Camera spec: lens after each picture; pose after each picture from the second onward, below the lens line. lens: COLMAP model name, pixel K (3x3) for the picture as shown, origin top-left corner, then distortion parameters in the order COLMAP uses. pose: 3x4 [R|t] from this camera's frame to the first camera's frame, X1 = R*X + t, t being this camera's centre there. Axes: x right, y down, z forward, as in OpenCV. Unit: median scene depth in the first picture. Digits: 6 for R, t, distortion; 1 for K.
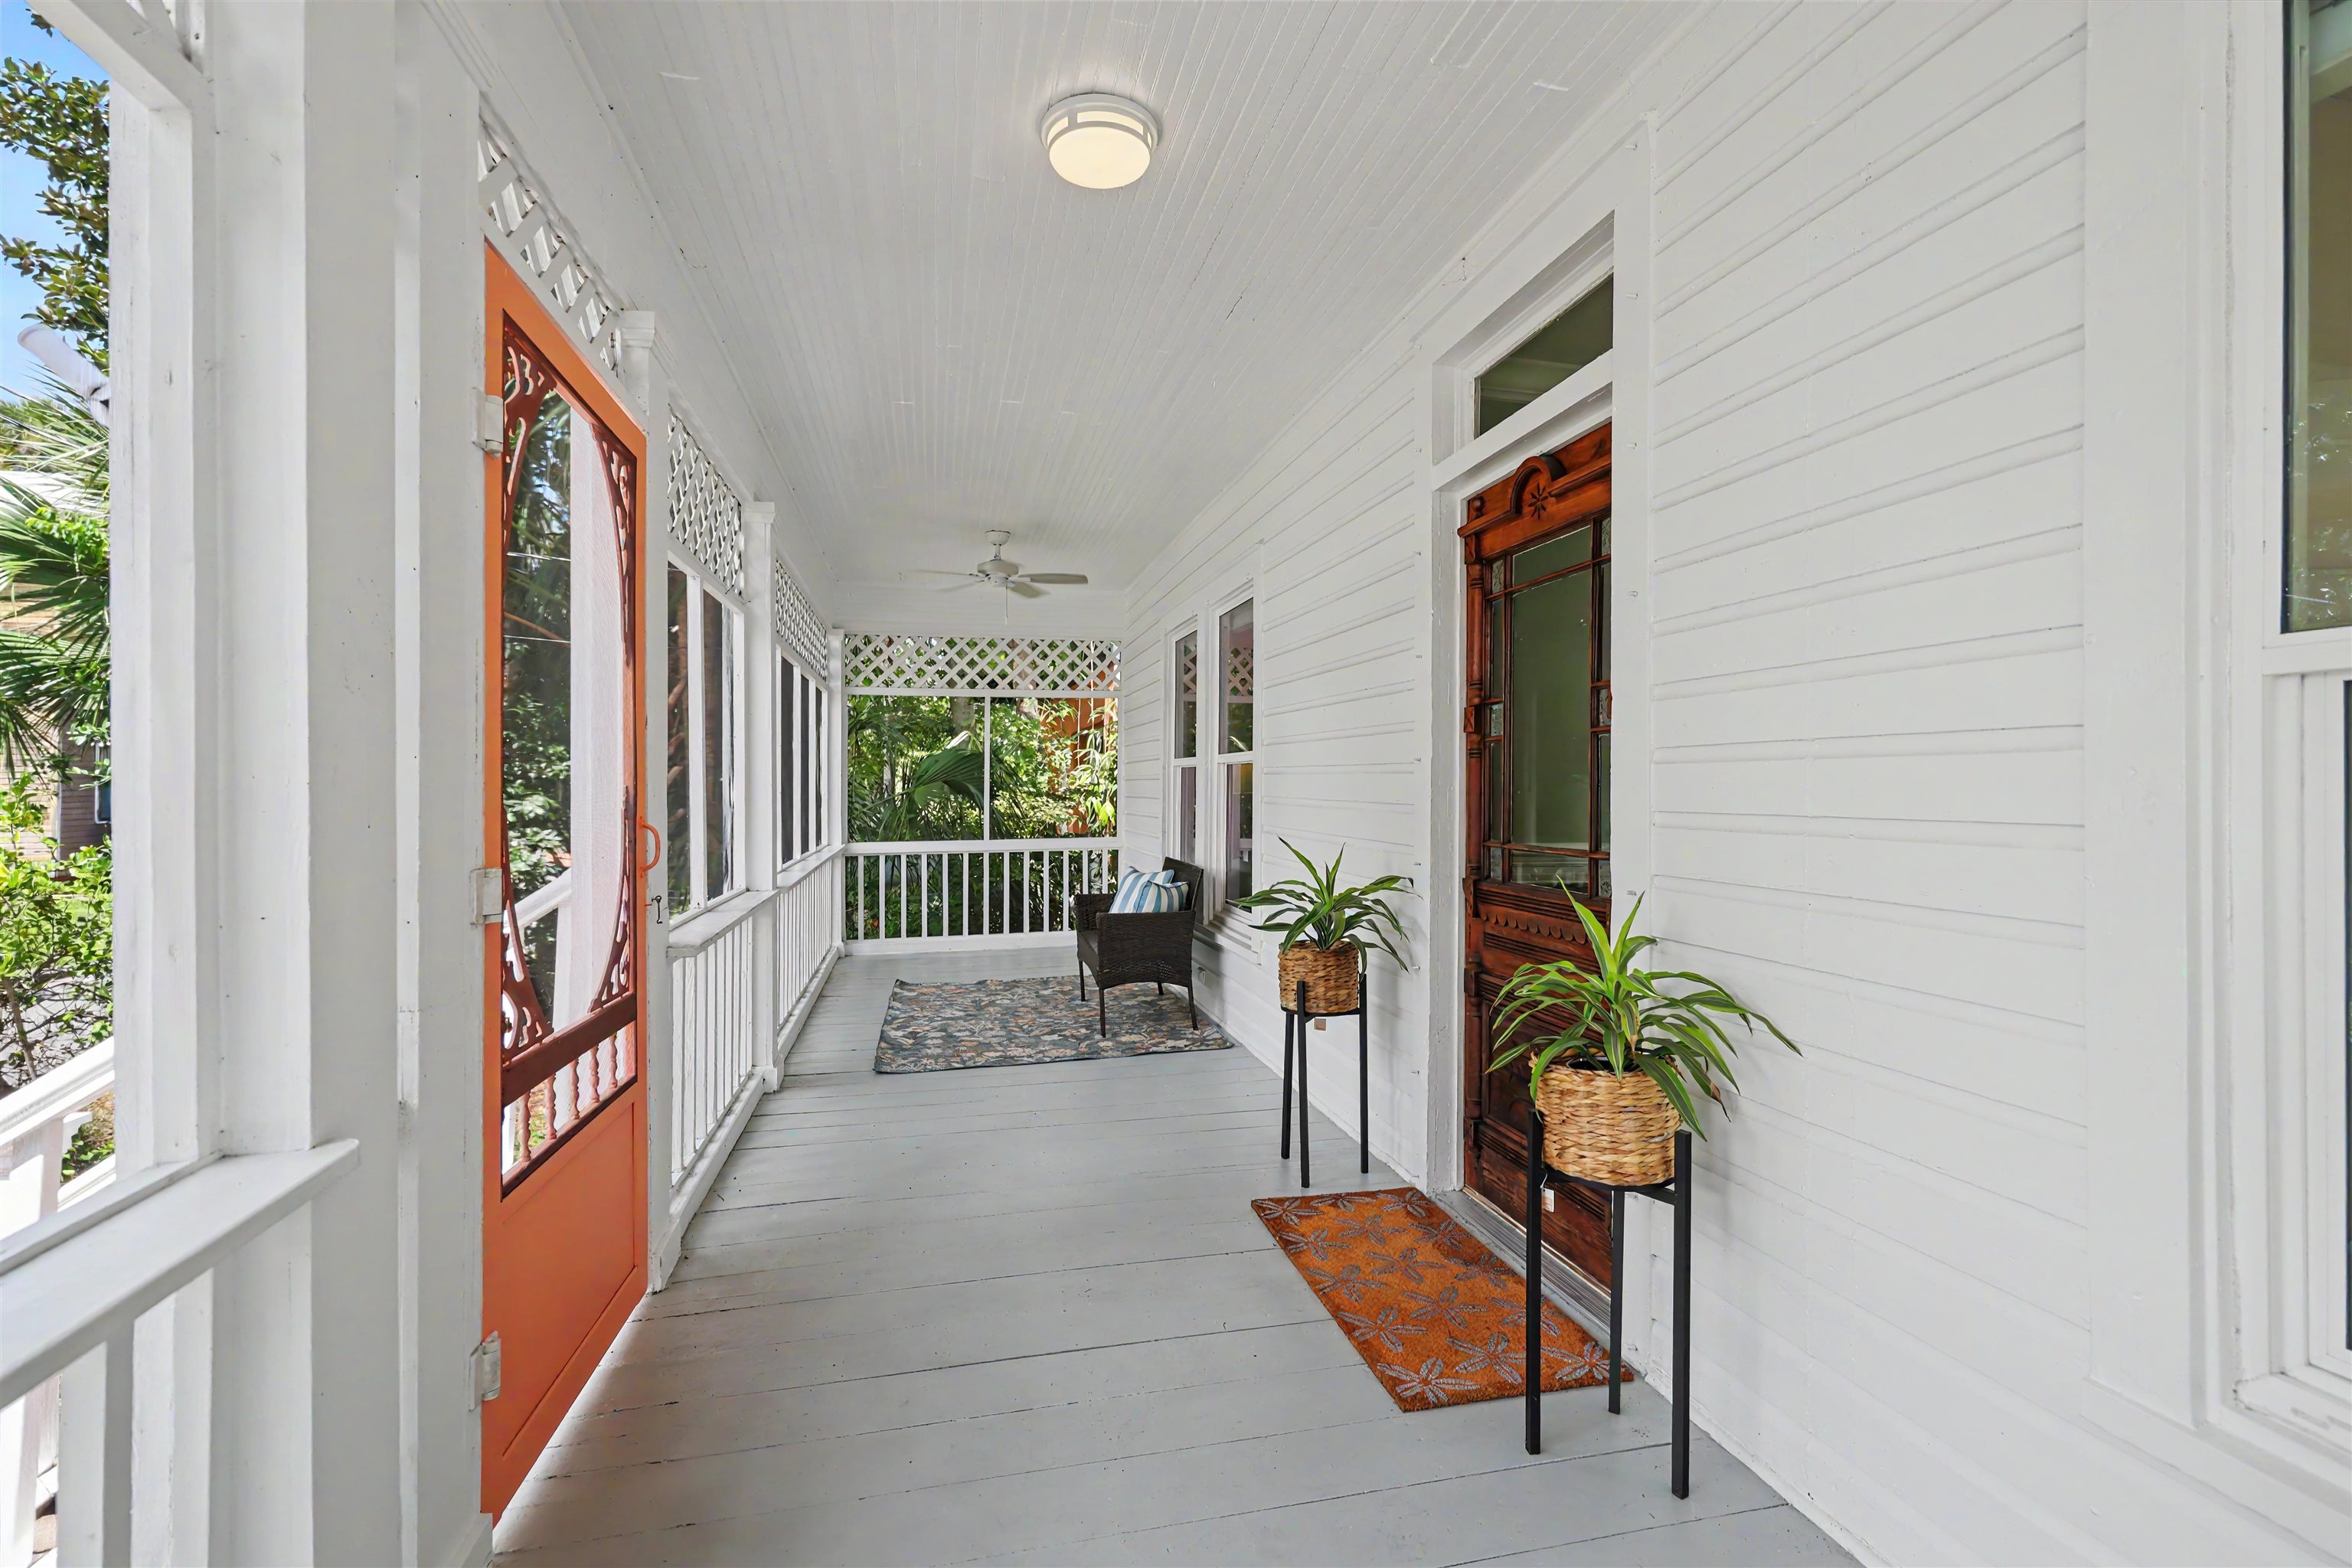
lens RADIAL K [[1075.7, 0, 1178.3], [0, 1075.7, 782.5], [0, 0, 1]] dist [-0.000419, -0.000005]
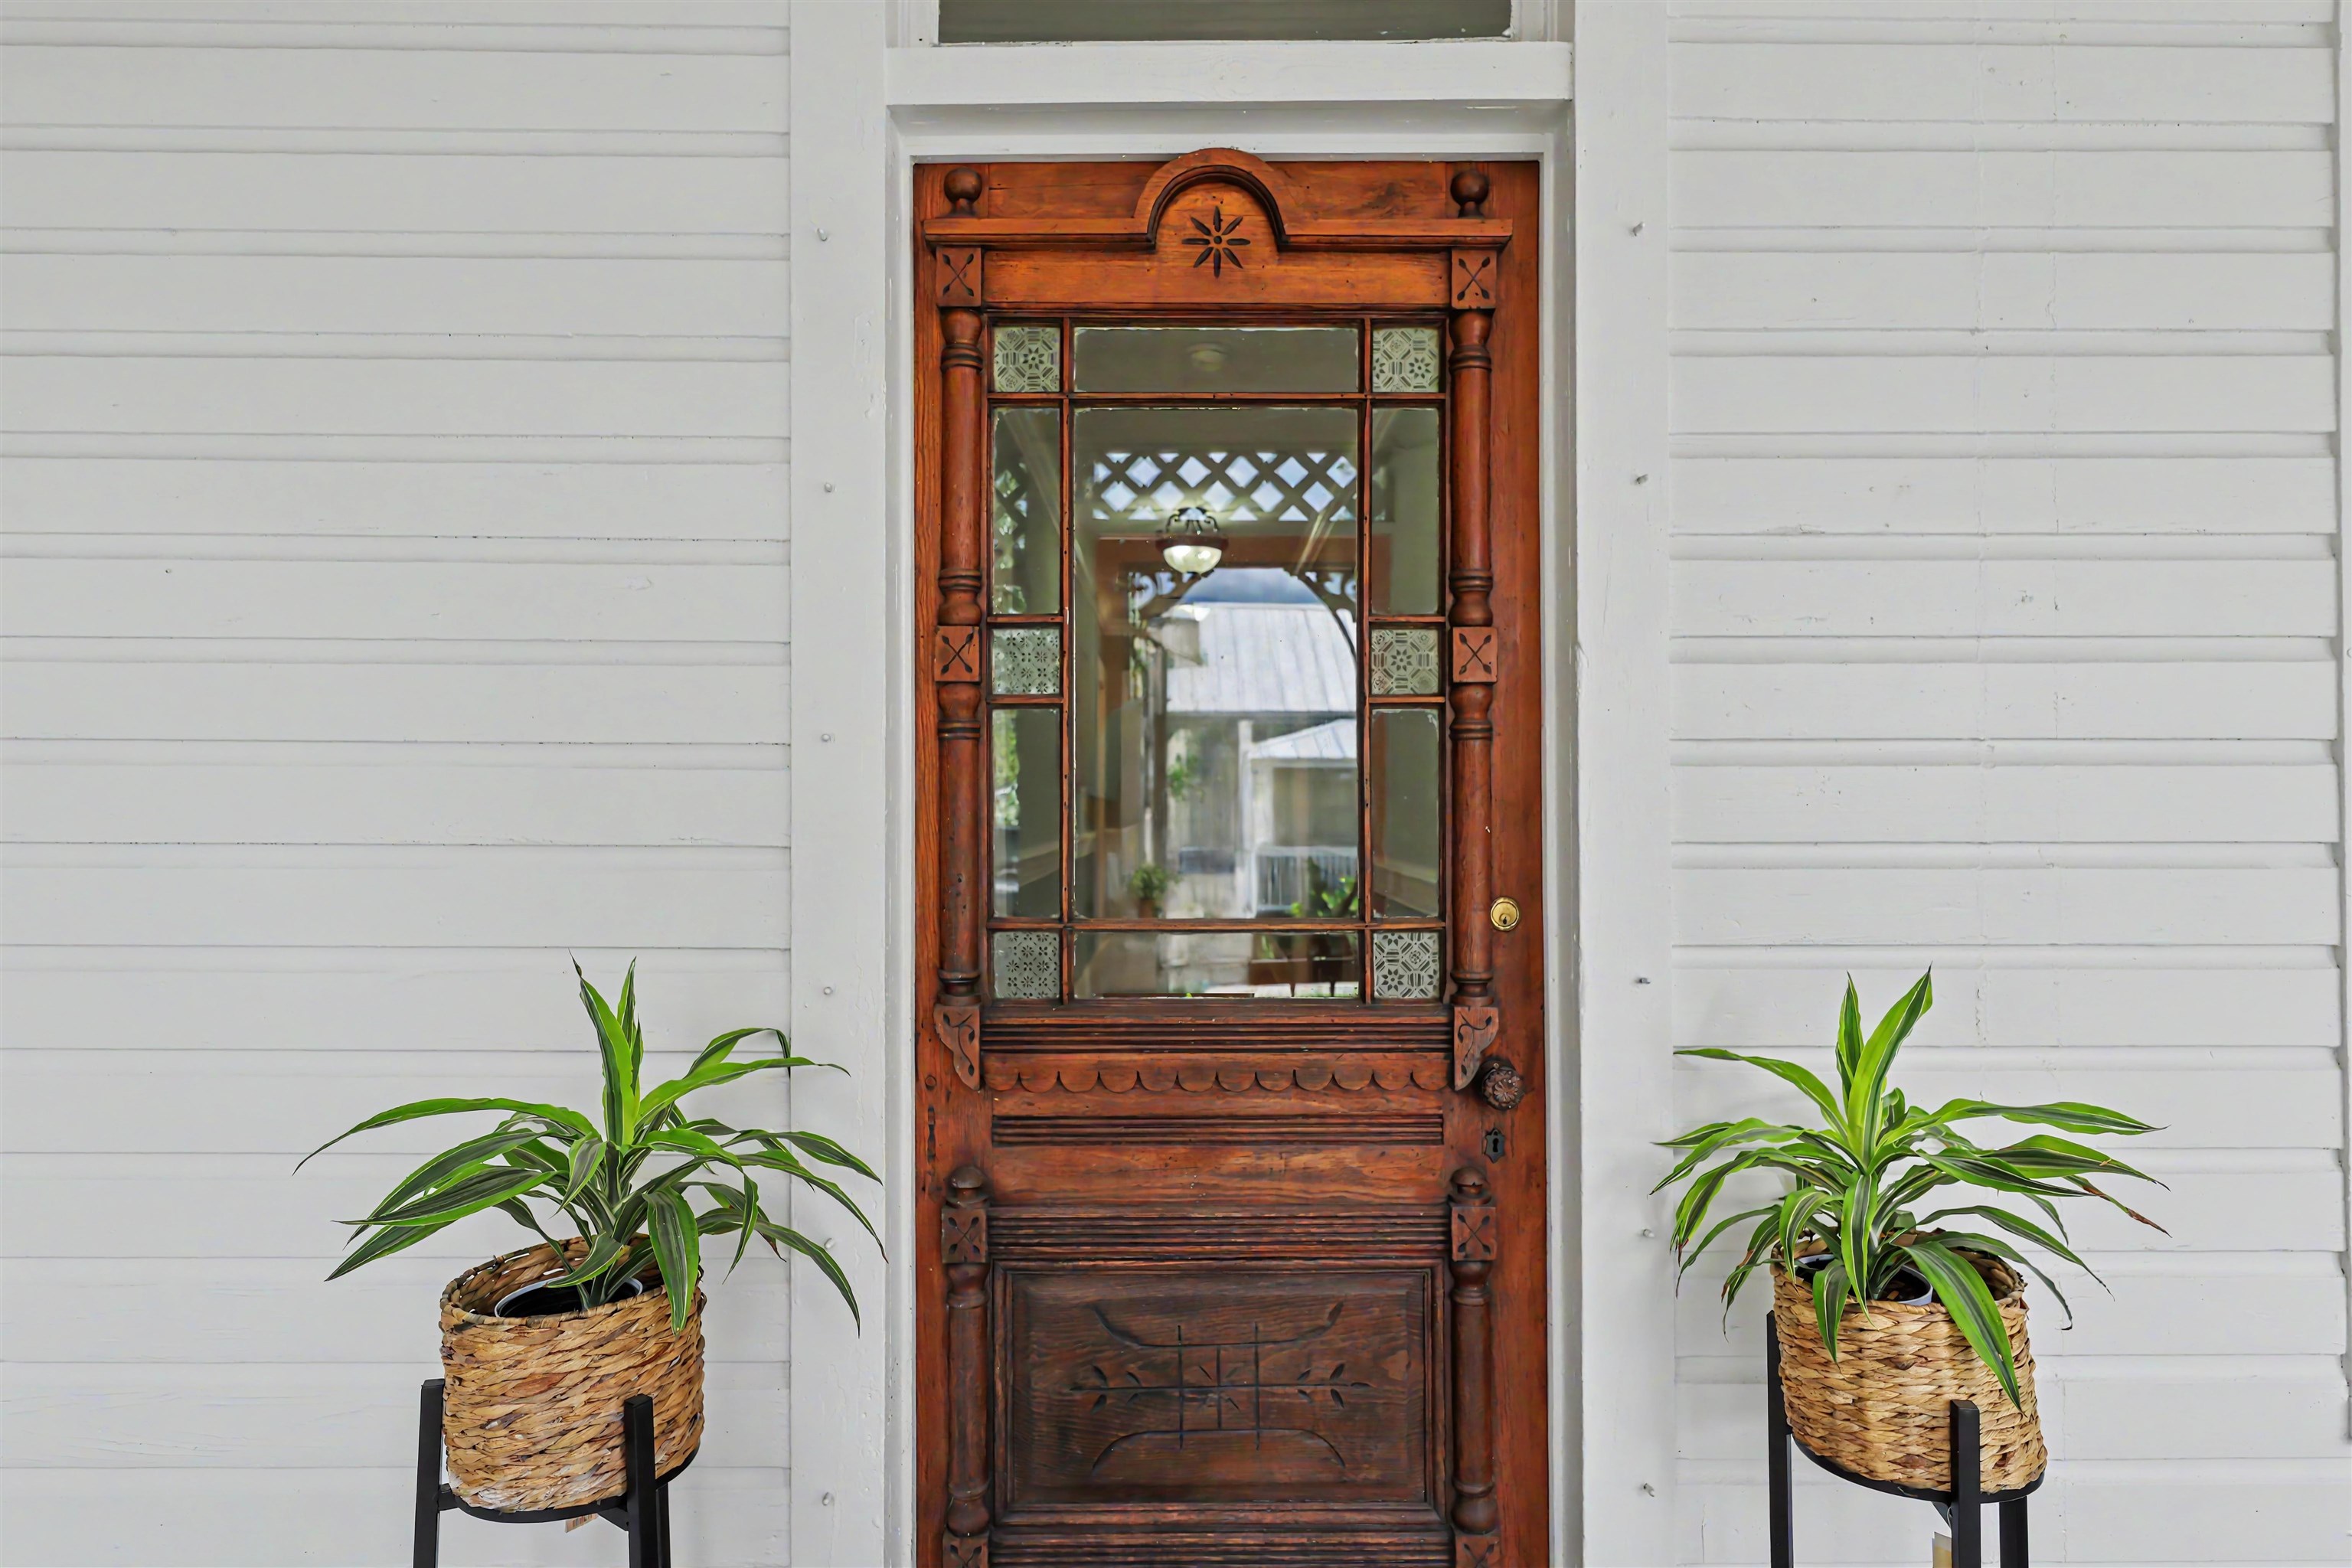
lens RADIAL K [[1135.3, 0, 1176.1], [0, 1135.3, 805.8], [0, 0, 1]] dist [0.005516, 0.000166]
pose [[0.214542, -0.001658, 0.976713, -0.191821], [-0.001669, 0.999996, 0.002064, 0.004386], [-0.976713, -0.002073, 0.214539, 0.888383]]
